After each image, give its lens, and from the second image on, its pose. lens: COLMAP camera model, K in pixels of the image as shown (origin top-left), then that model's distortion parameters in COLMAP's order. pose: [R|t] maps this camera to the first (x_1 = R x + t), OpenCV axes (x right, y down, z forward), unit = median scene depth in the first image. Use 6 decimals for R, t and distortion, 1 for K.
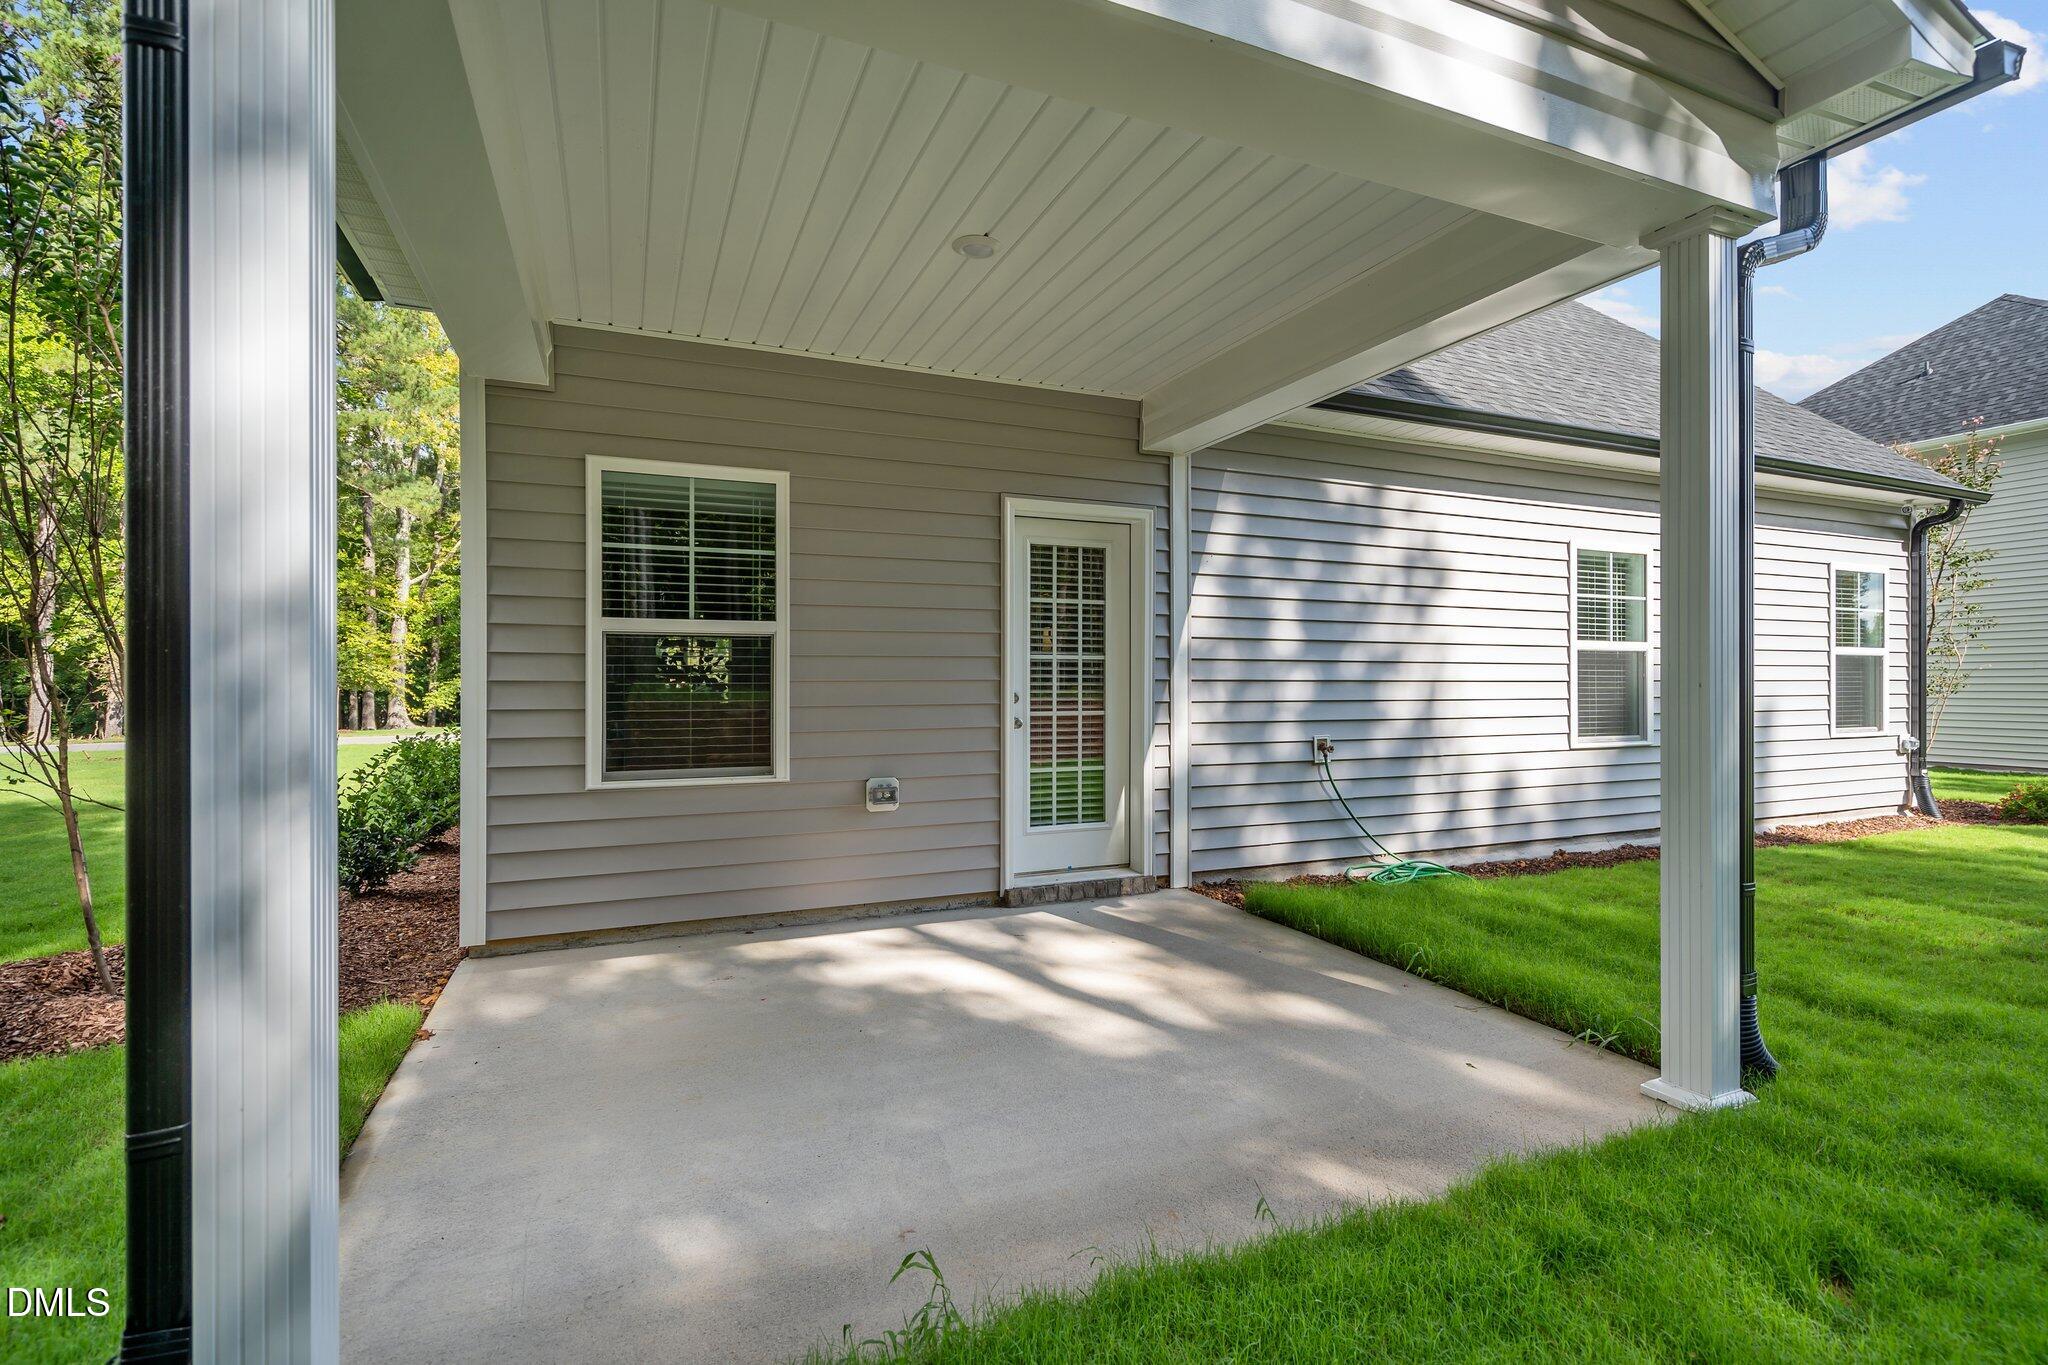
lens RADIAL K [[938.9, 0, 1014.7], [0, 938.9, 683.9], [0, 0, 1]] dist [0.003896, 0.001923]
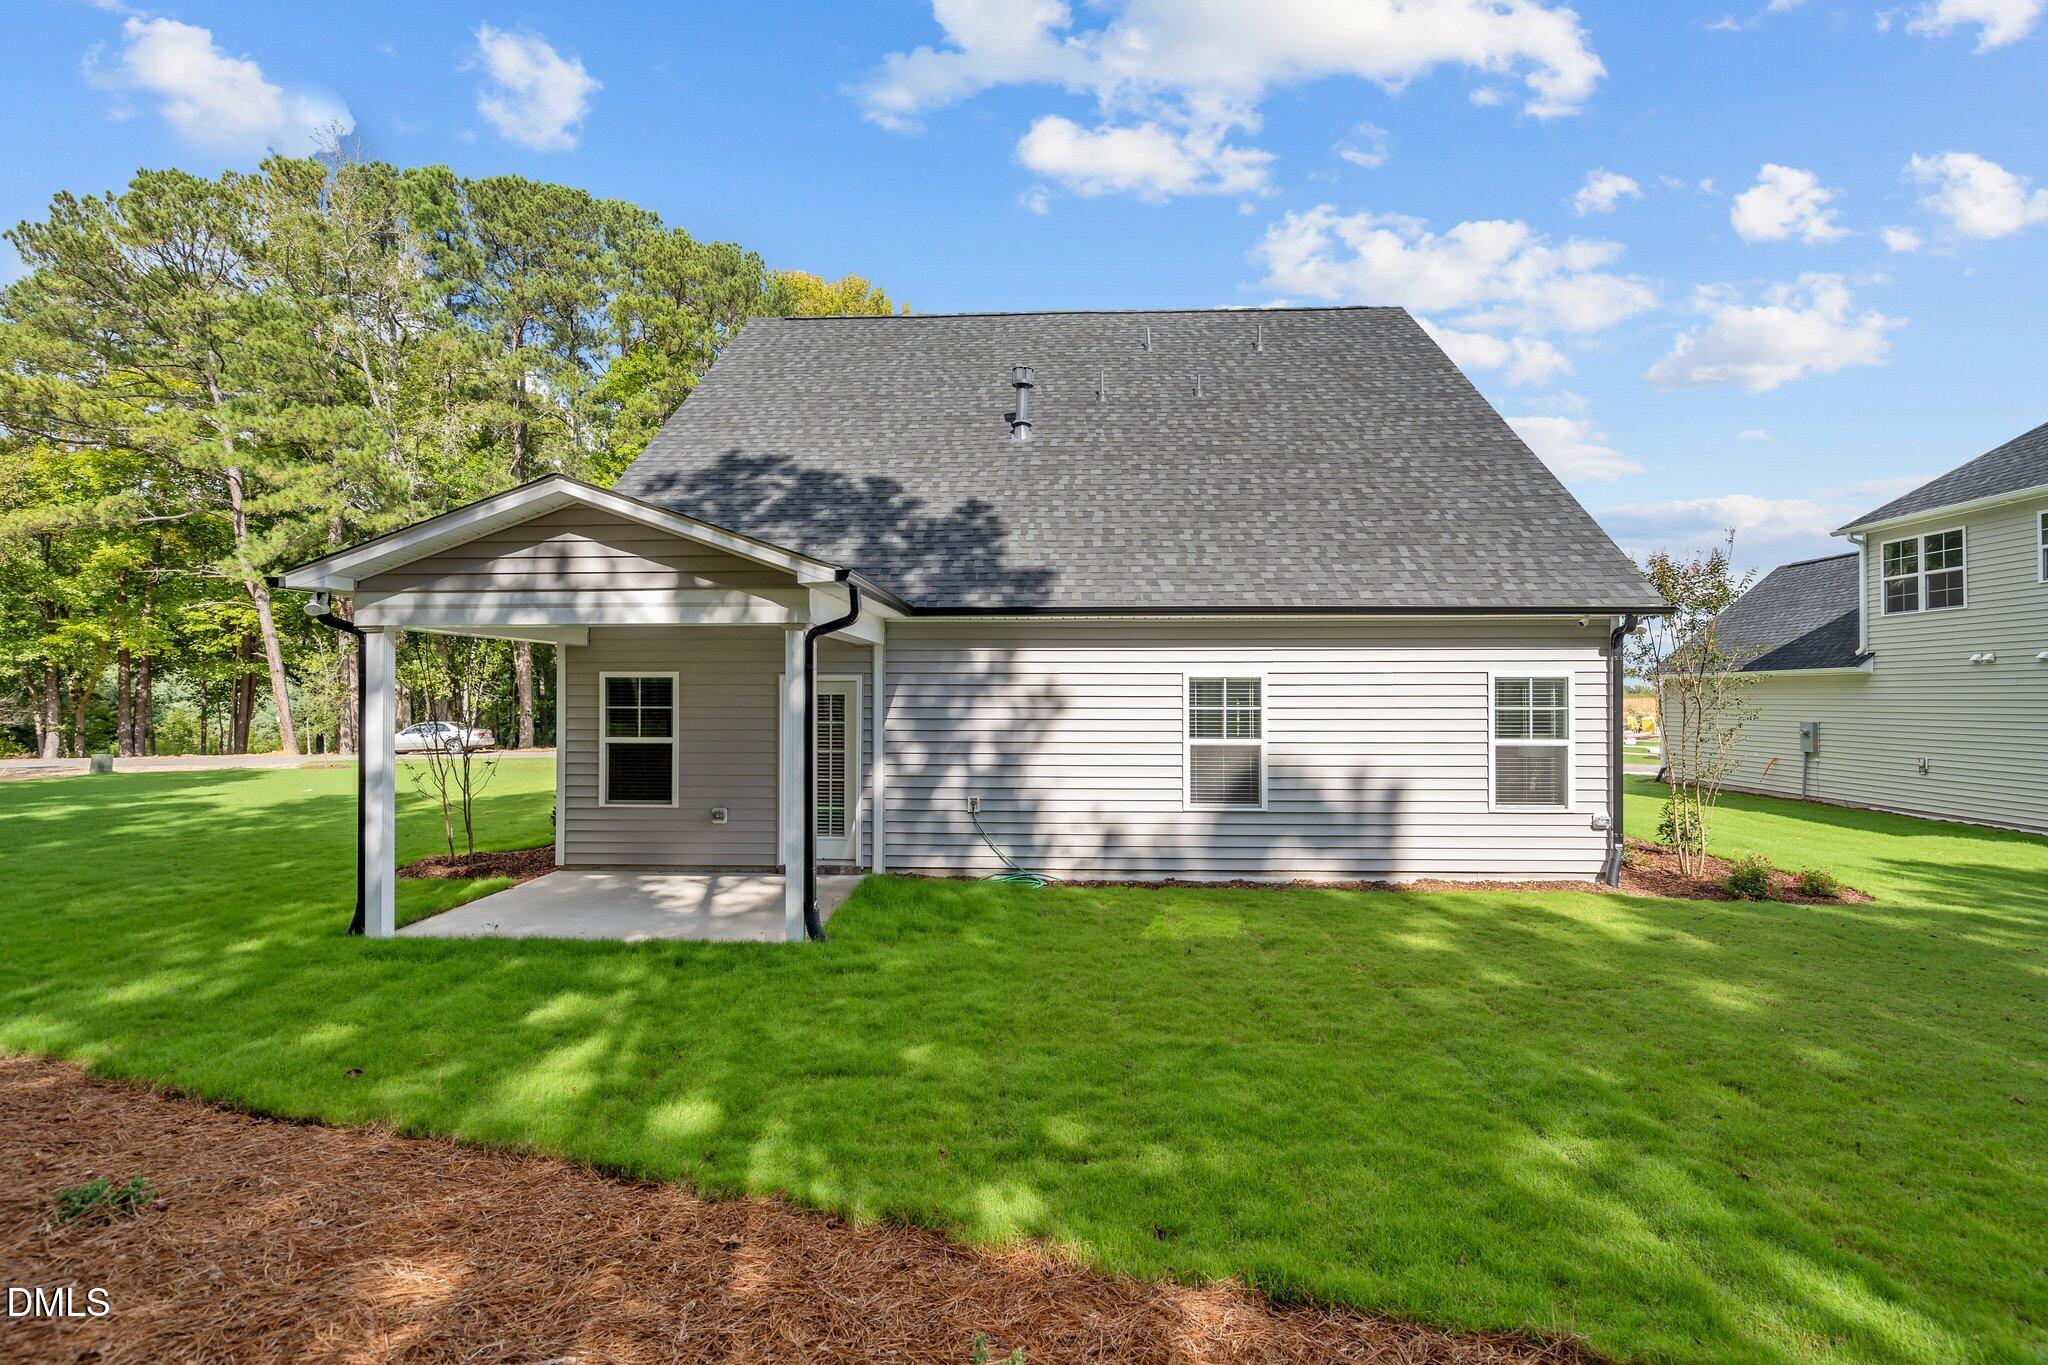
lens RADIAL K [[938.9, 0, 1035.3], [0, 938.9, 678.5], [0, 0, 1]] dist [0.003896, 0.001923]
pose [[0.896279, -0.005526, -0.443457, 1.332465], [-0.001206, 0.999888, -0.014897, -0.151896], [0.443490, 0.013886, 0.896172, -0.567751]]
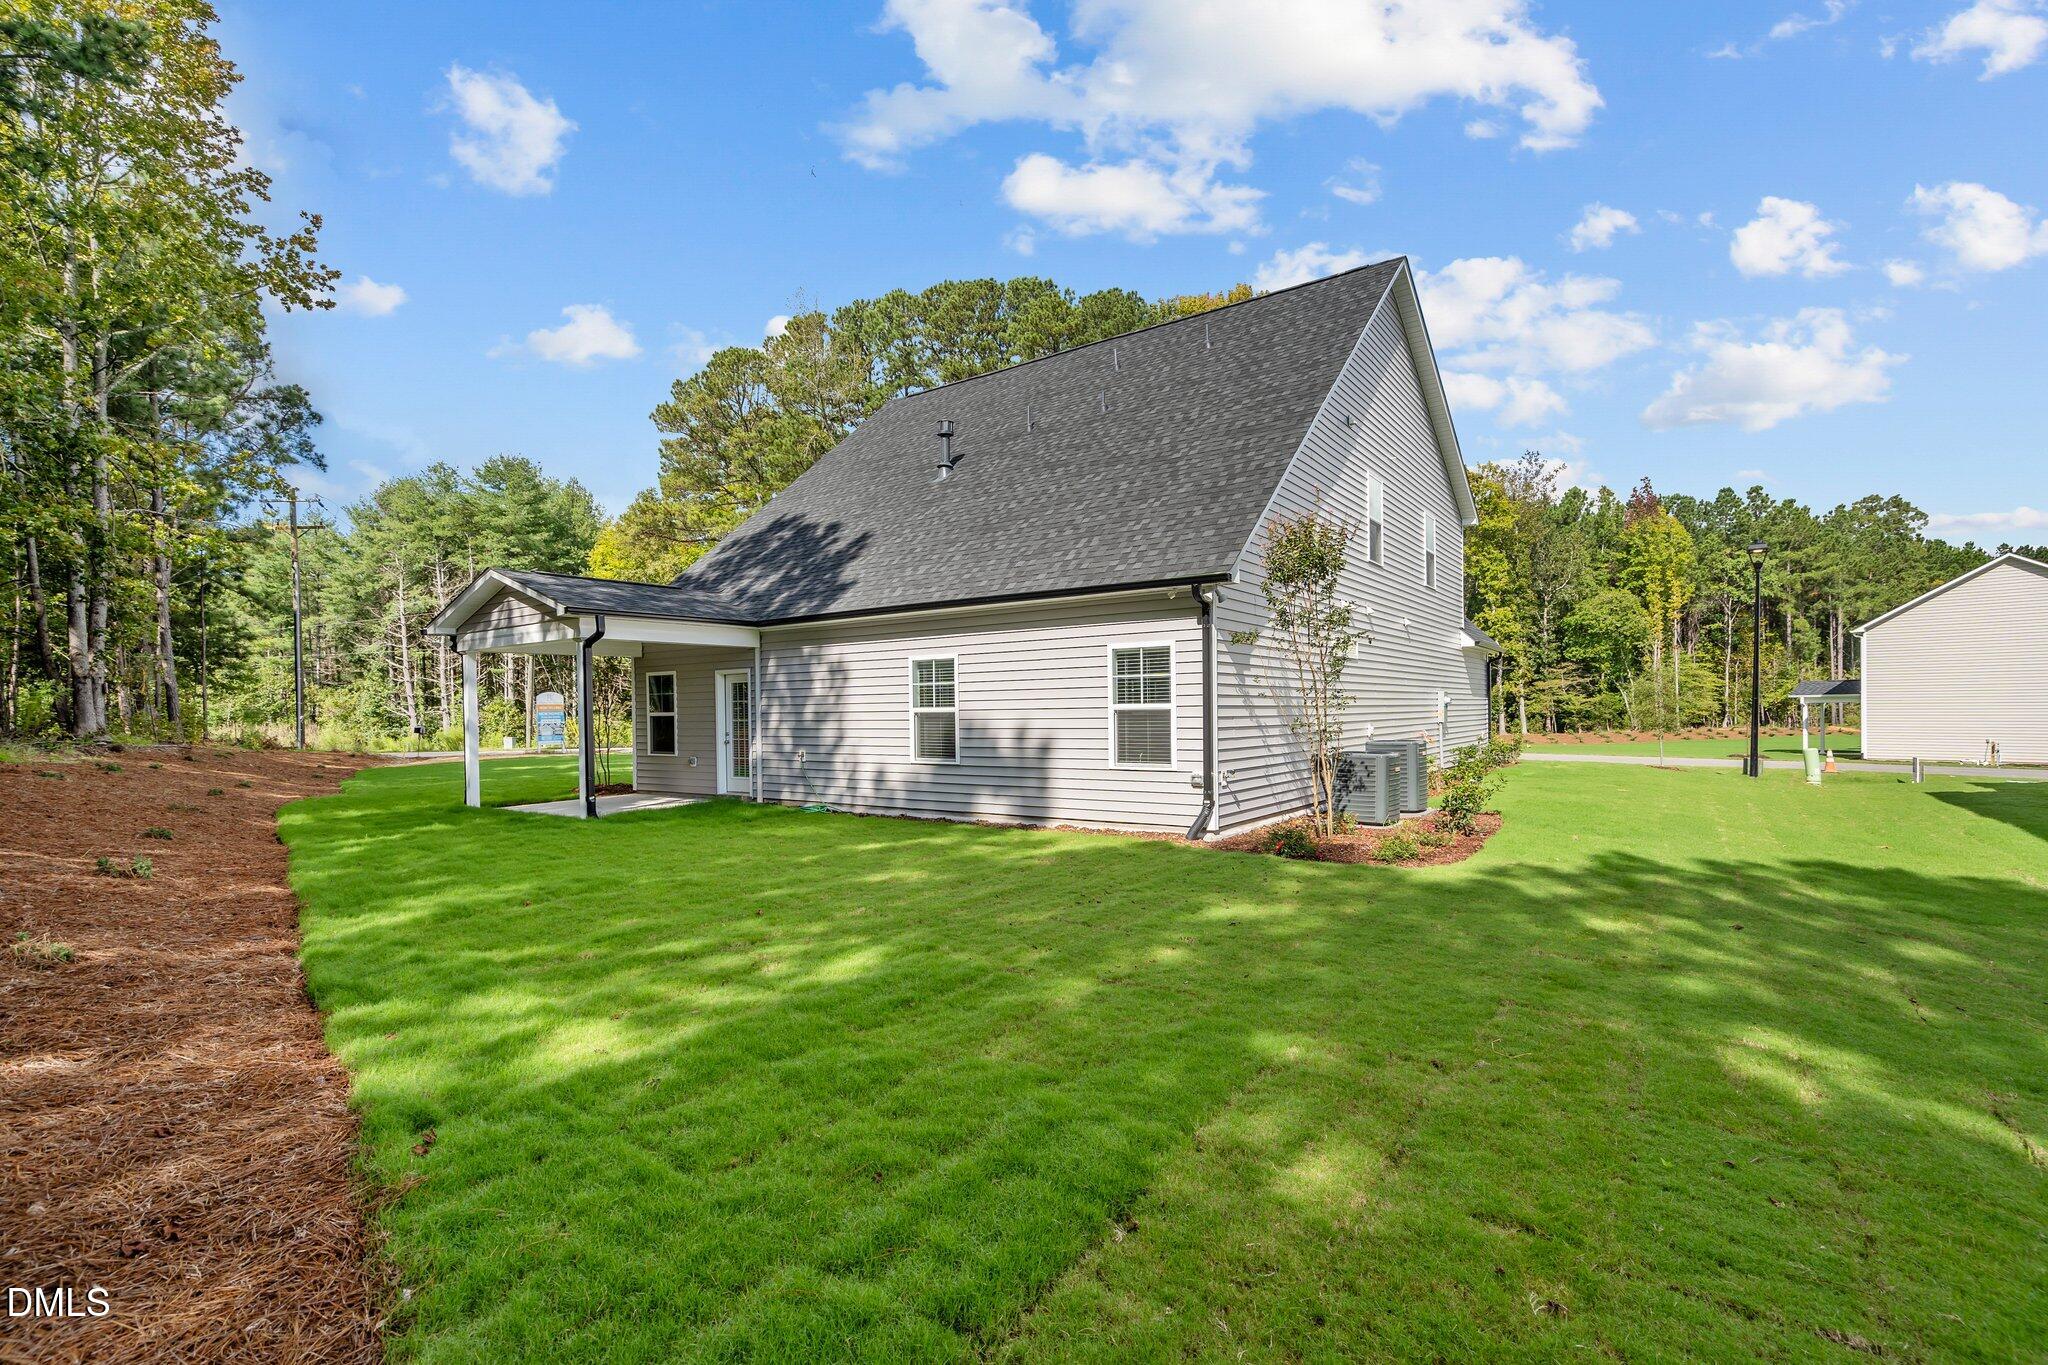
lens RADIAL K [[938.9, 0, 1017.7], [0, 938.9, 703.3], [0, 0, 1]] dist [0.003896, 0.001923]
pose [[0.507860, -0.008062, -0.861402, 3.036299], [0.019319, 0.999811, 0.002033, -0.070195], [0.861223, -0.017674, 0.507920, 0.258956]]
